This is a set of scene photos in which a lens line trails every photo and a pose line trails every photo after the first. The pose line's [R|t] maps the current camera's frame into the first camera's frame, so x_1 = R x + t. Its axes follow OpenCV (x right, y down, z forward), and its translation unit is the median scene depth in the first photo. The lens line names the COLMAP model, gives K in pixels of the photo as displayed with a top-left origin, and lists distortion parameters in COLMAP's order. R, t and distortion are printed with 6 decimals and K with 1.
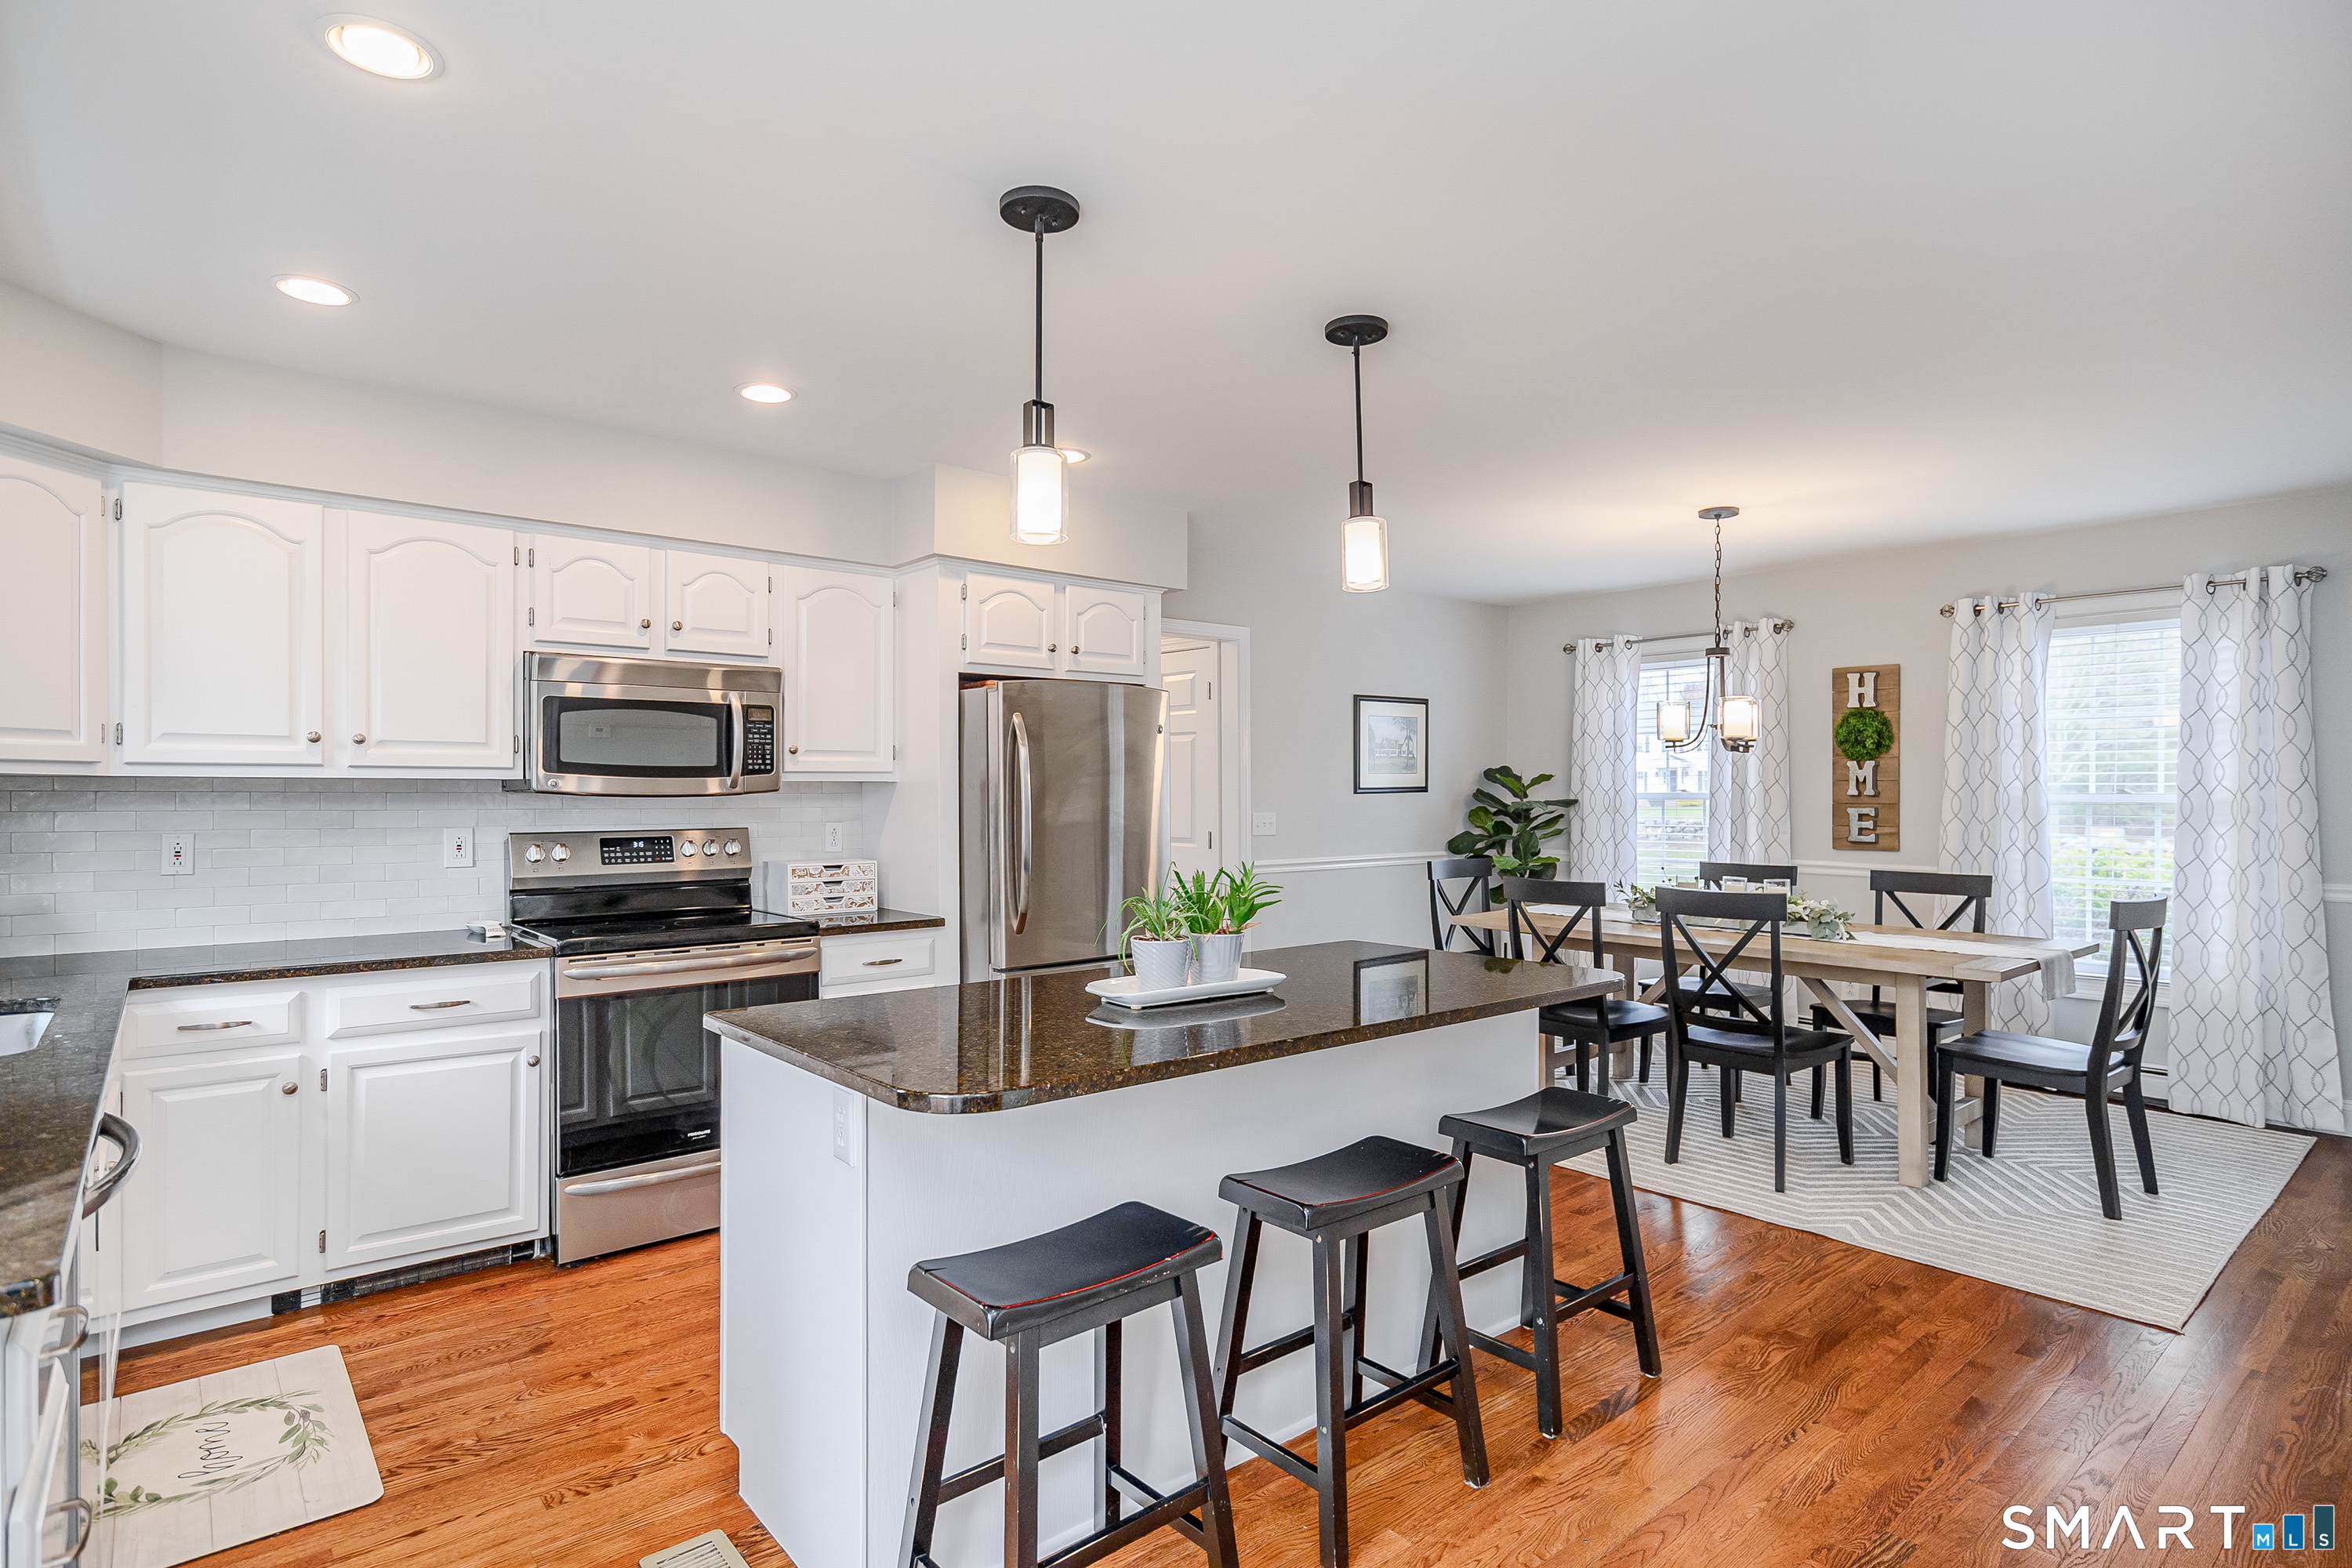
lens RADIAL K [[1197.3, 0, 1177.5], [0, 1197.3, 803.0], [0, 0, 1]] dist [-0.001927, 0.003165]
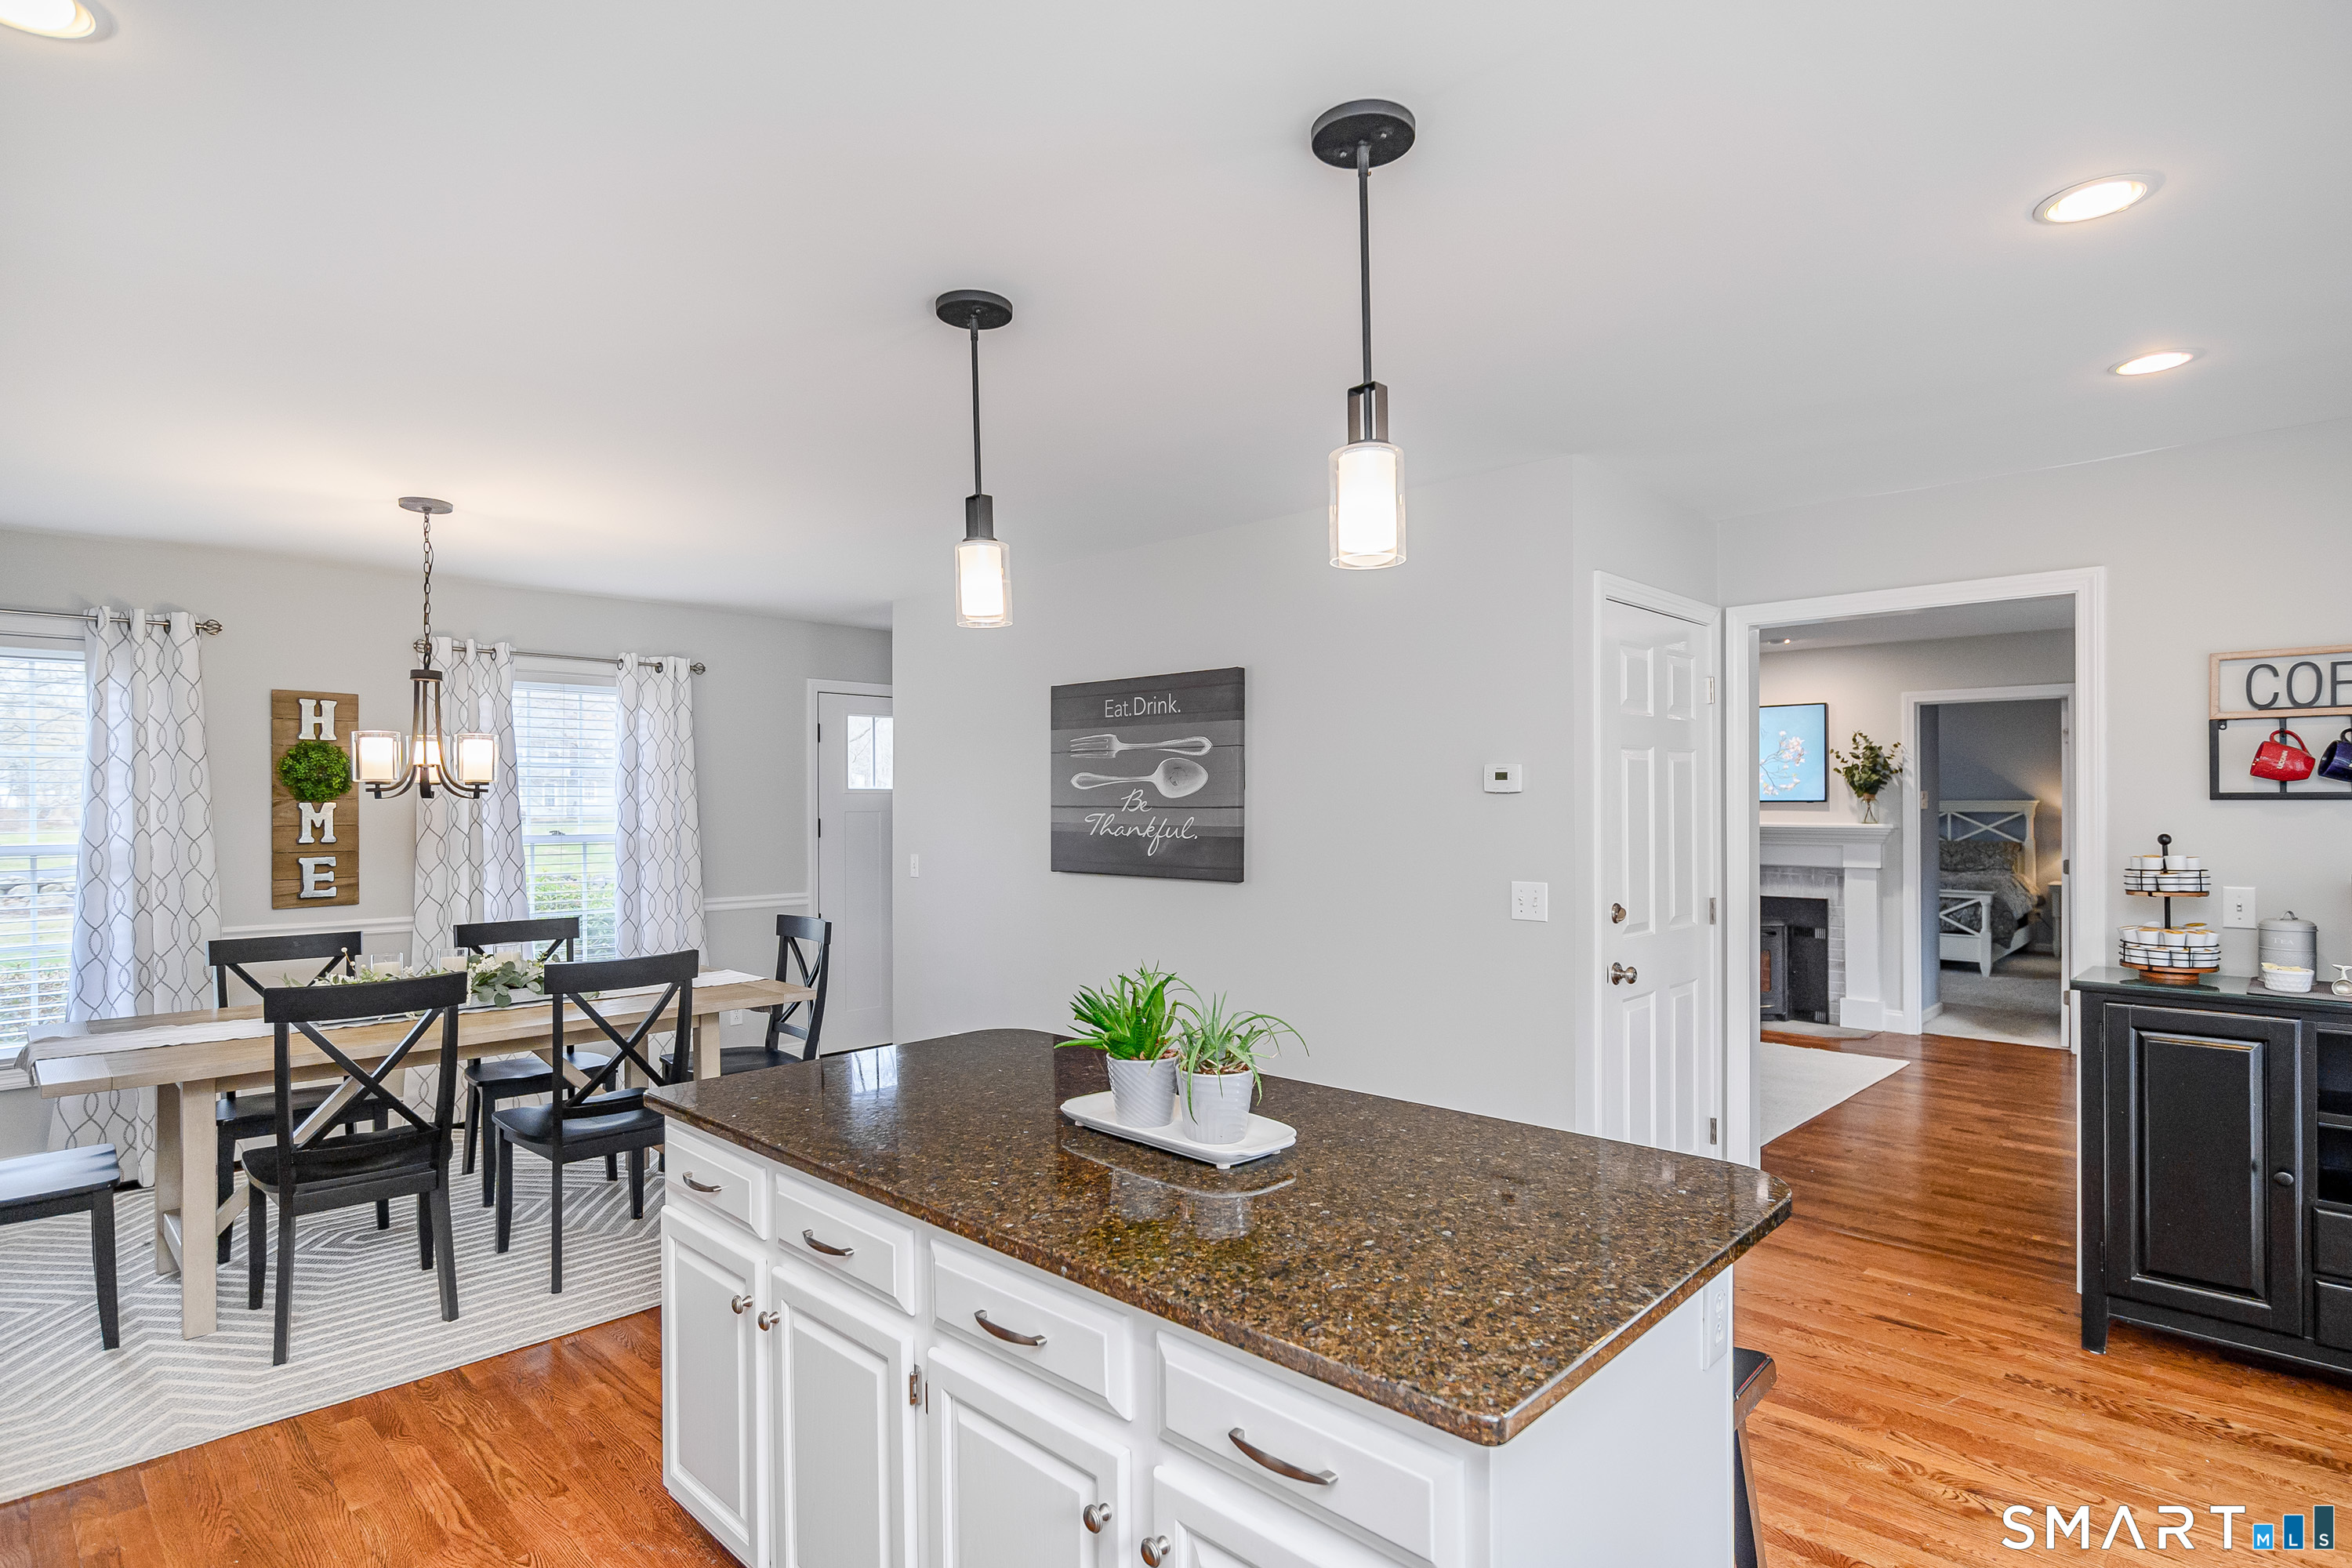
lens RADIAL K [[1197.3, 0, 1178.0], [0, 1197.3, 782.4], [0, 0, 1]] dist [-0.001927, 0.003165]
pose [[-0.086853, 0.022172, 0.995974, -0.424477], [0.017013, 0.999640, -0.020769, -0.027049], [-0.996076, 0.015141, -0.087199, 0.588155]]
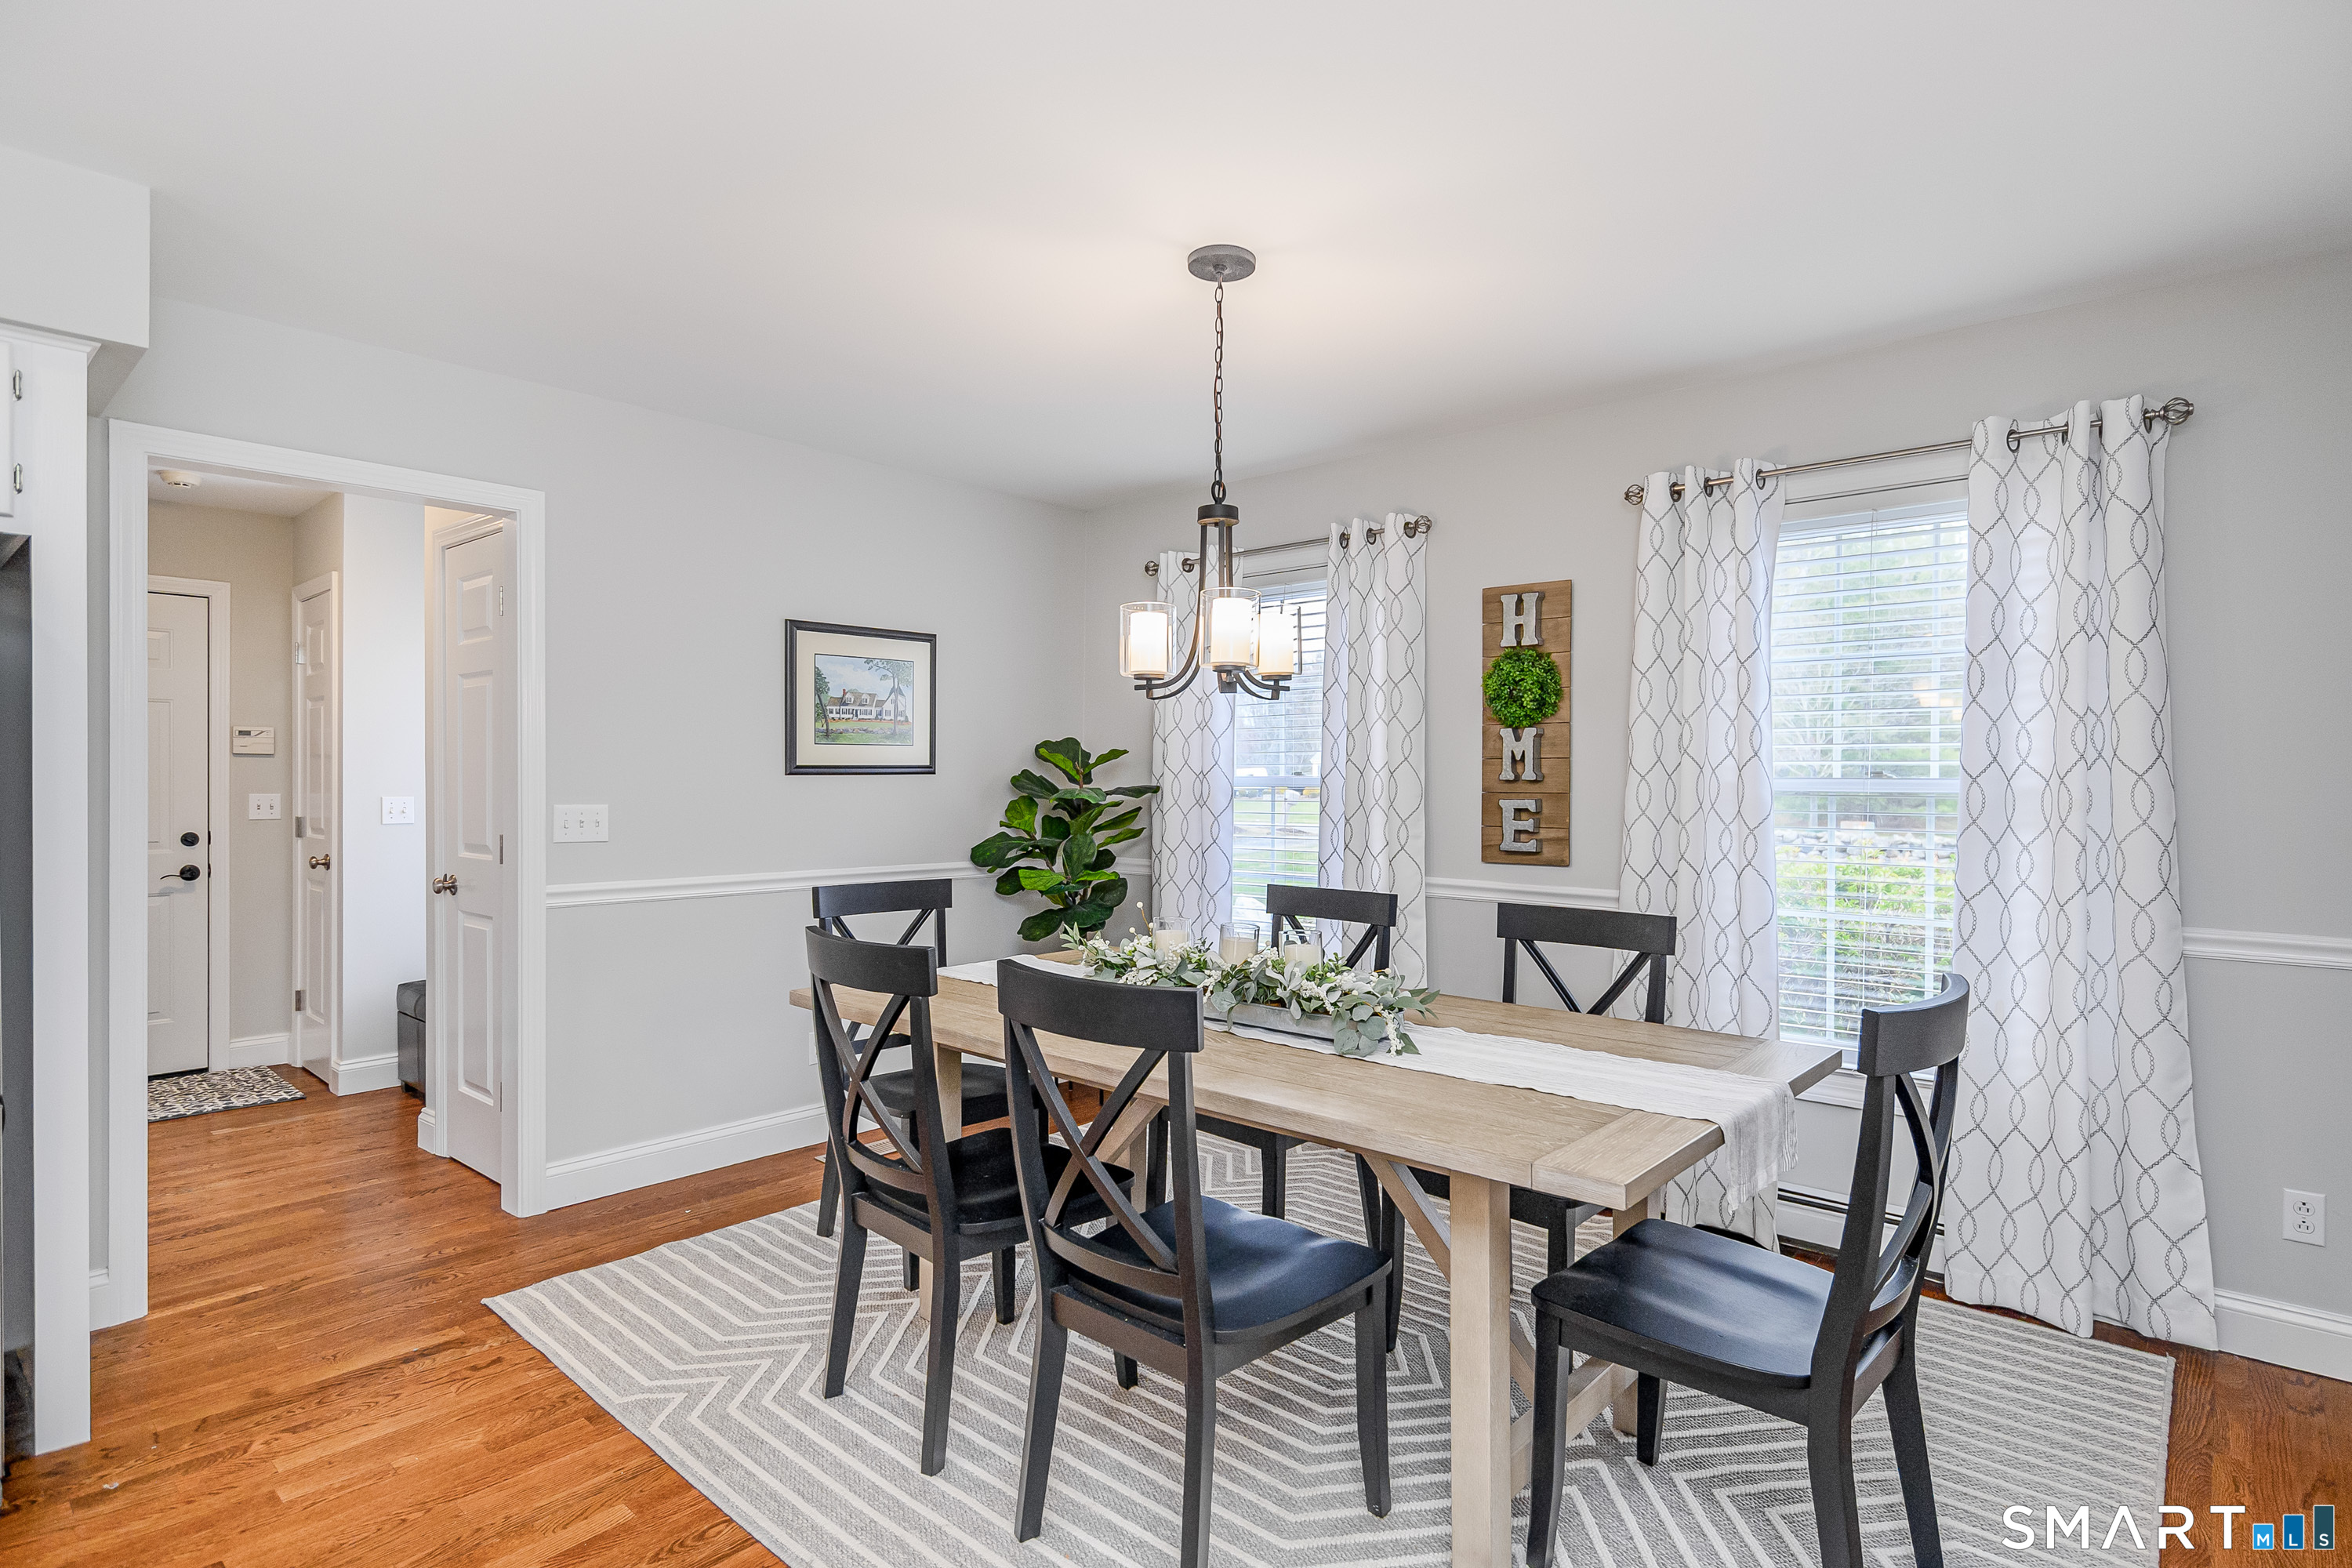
lens RADIAL K [[1197.3, 0, 1177.0], [0, 1197.3, 799.8], [0, 0, 1]] dist [-0.001927, 0.003165]
pose [[0.990047, 0.003219, 0.140700, 0.372575], [-0.003981, 0.999979, 0.005134, 0.002020], [-0.140681, -0.005643, 0.990039, 0.477382]]
